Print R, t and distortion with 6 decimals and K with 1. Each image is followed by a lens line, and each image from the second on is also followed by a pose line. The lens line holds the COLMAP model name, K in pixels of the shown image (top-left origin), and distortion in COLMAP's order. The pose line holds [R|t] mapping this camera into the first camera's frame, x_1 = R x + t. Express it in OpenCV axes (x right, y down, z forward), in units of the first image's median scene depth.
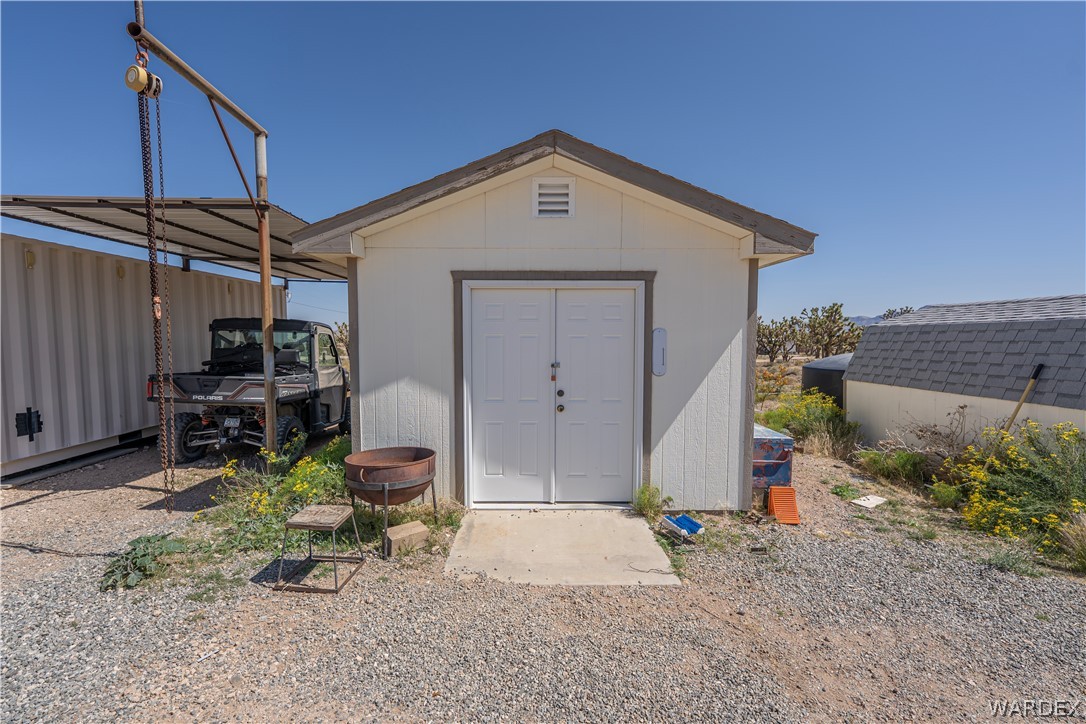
lens RADIAL K [[454.8, 0, 537.2], [0, 454.8, 365.3], [0, 0, 1]] dist [-0.000388, -0.000773]
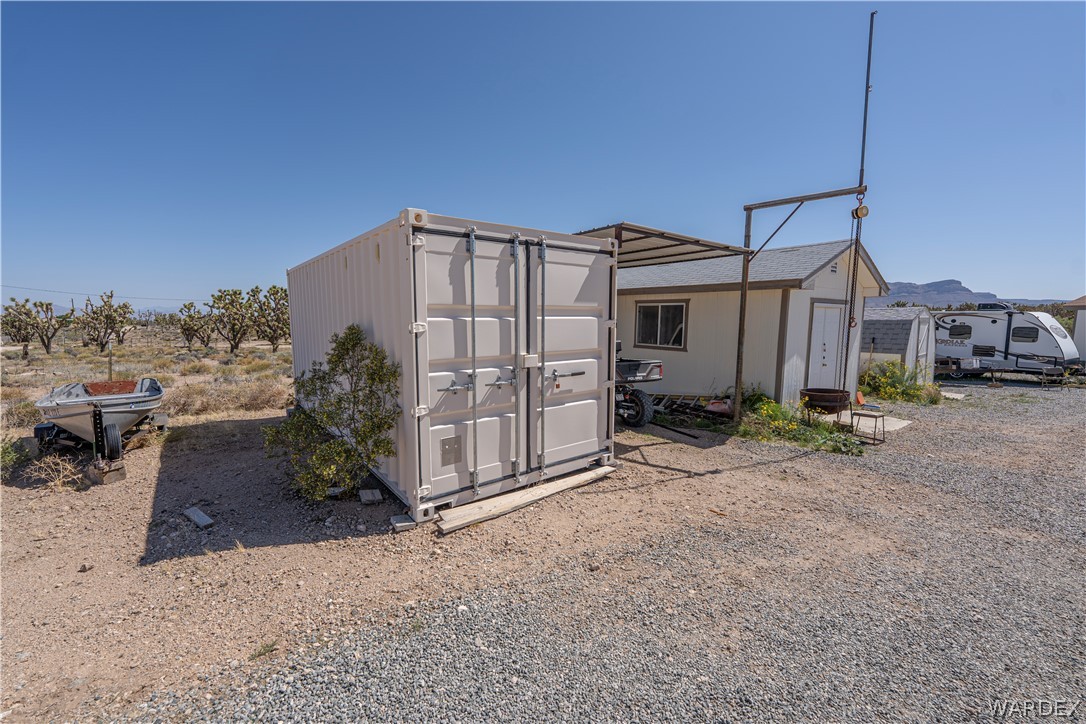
lens RADIAL K [[433.2, 0, 536.2], [0, 433.2, 364.0], [0, 0, 1]] dist [0.002179, -0.000041]
pose [[0.799662, -0.062045, 0.597236, -2.314842], [0.035134, 0.997778, 0.056614, -0.072135], [-0.599421, -0.024289, 0.800065, 0.206133]]
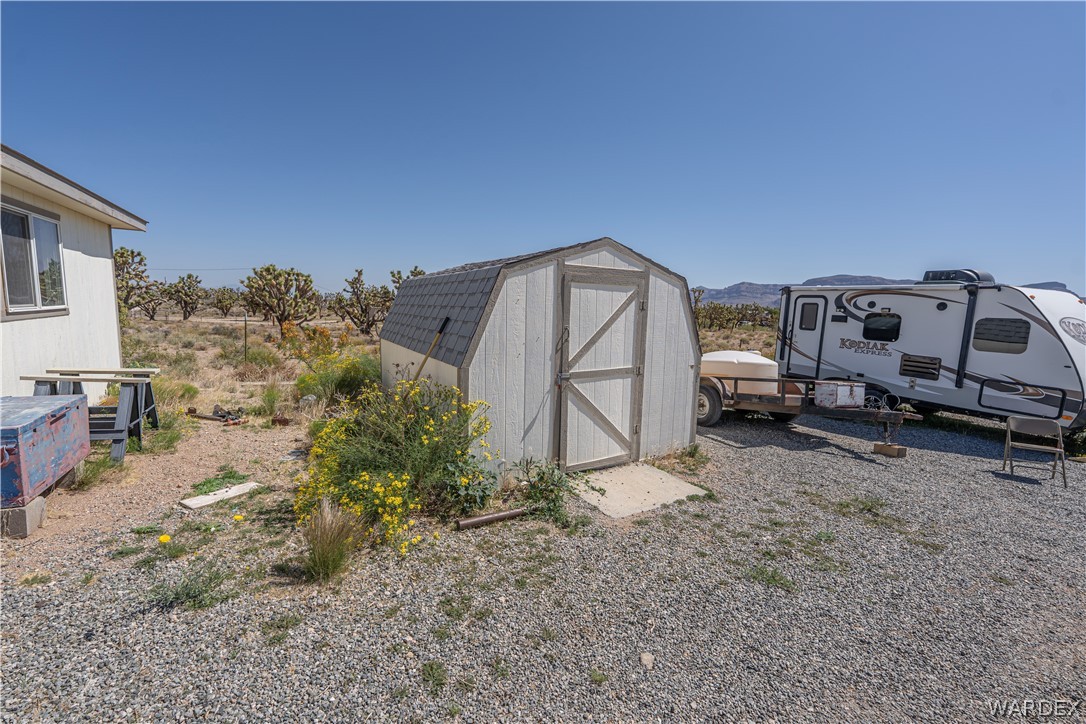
lens RADIAL K [[433.2, 0, 541.6], [0, 433.2, 361.8], [0, 0, 1]] dist [0.002179, -0.000041]
pose [[0.858372, -0.032585, 0.511992, 0.951981], [-0.006782, 0.997173, 0.074834, 0.024504], [-0.512984, -0.067707, 0.855724, 0.142722]]
